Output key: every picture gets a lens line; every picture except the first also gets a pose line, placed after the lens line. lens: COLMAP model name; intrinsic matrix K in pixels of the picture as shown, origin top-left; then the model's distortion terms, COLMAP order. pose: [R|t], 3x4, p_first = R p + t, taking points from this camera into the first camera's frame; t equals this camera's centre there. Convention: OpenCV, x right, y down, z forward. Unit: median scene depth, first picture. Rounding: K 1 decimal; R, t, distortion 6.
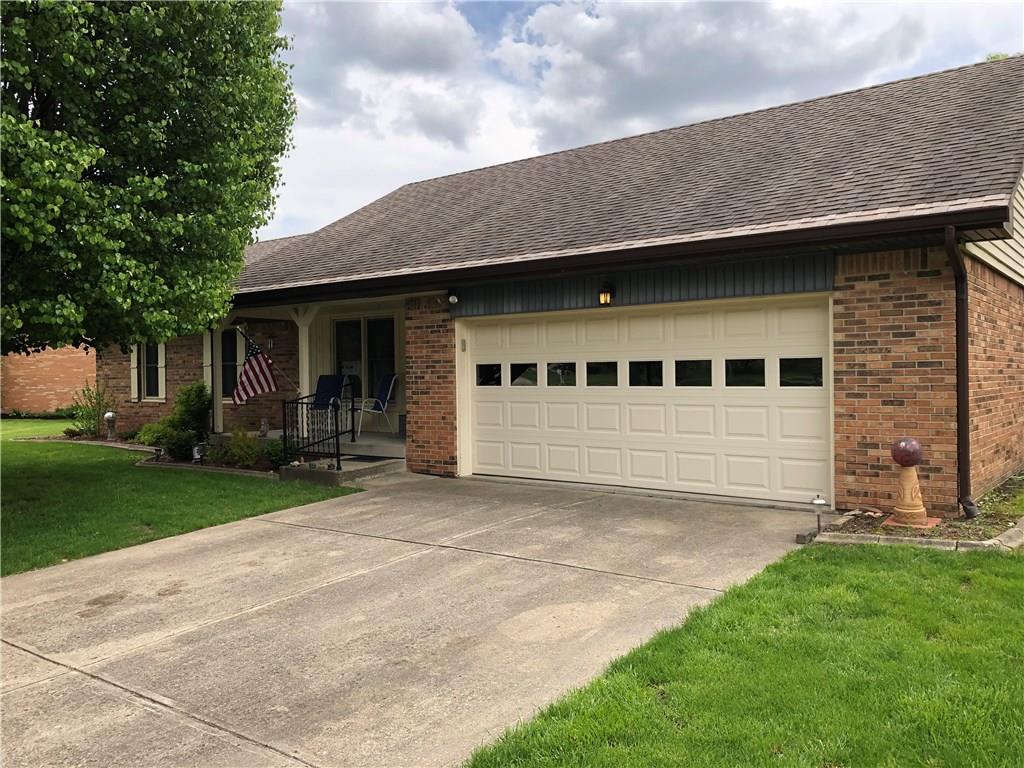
lens RADIAL K [[842.1, 0, 505.4], [0, 842.1, 380.6], [0, 0, 1]] dist [0.021034, -0.009098]
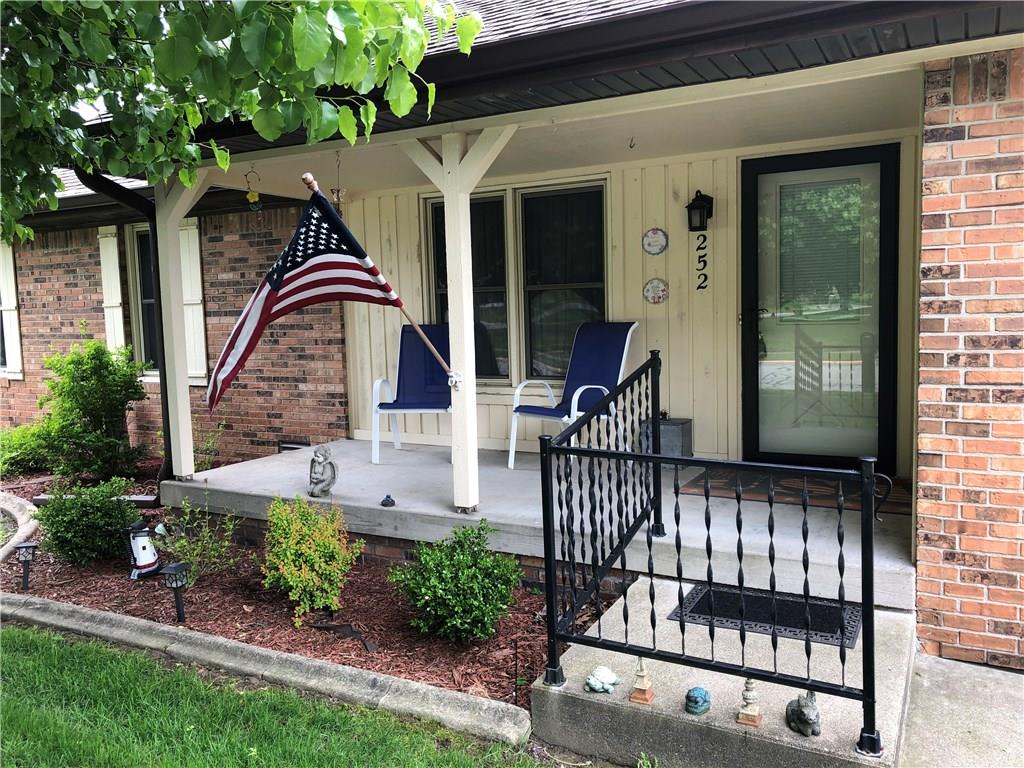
lens RADIAL K [[832.3, 0, 475.3], [0, 832.3, 382.6], [0, 0, 1]] dist [0.037413, -0.000979]
pose [[0.991185, -0.031922, 0.128583, -0.324050], [0.020414, 0.995746, 0.089846, -0.020129], [-0.130904, -0.086429, 0.987620, 0.760330]]
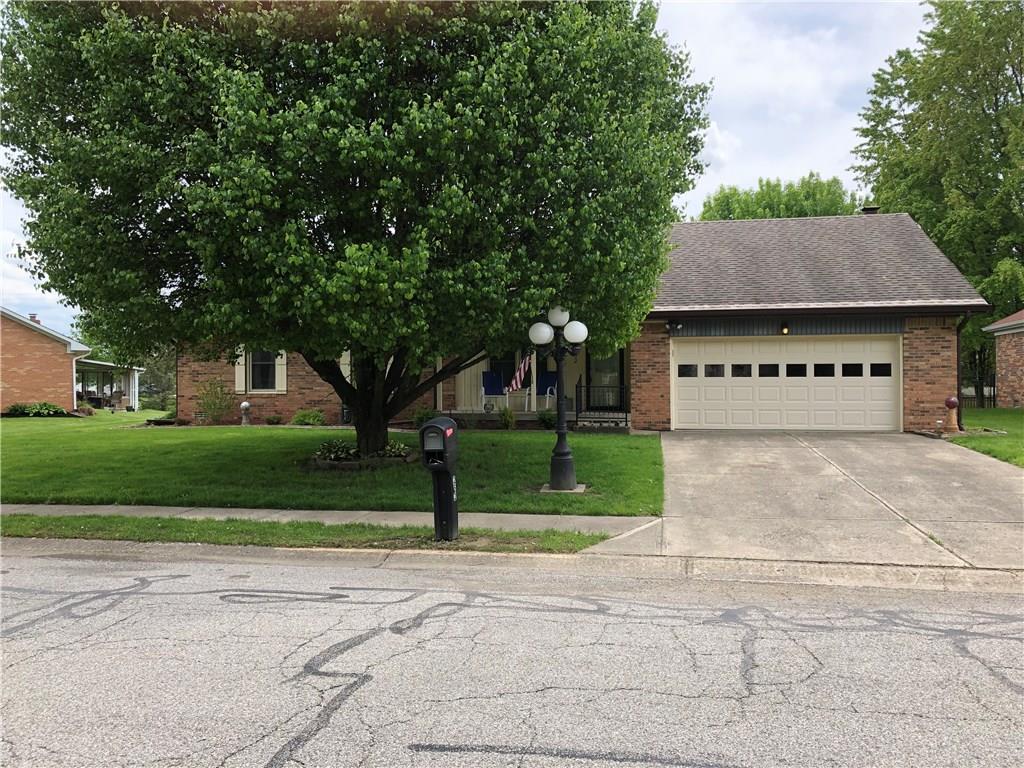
lens RADIAL K [[842.1, 0, 505.4], [0, 842.1, 380.6], [0, 0, 1]] dist [0.021034, -0.009098]
pose [[0.884043, 0.001272, 0.467403, -1.146963], [-0.000554, 0.999998, -0.001675, 0.016428], [-0.467404, 0.001222, 0.884043, -0.348245]]
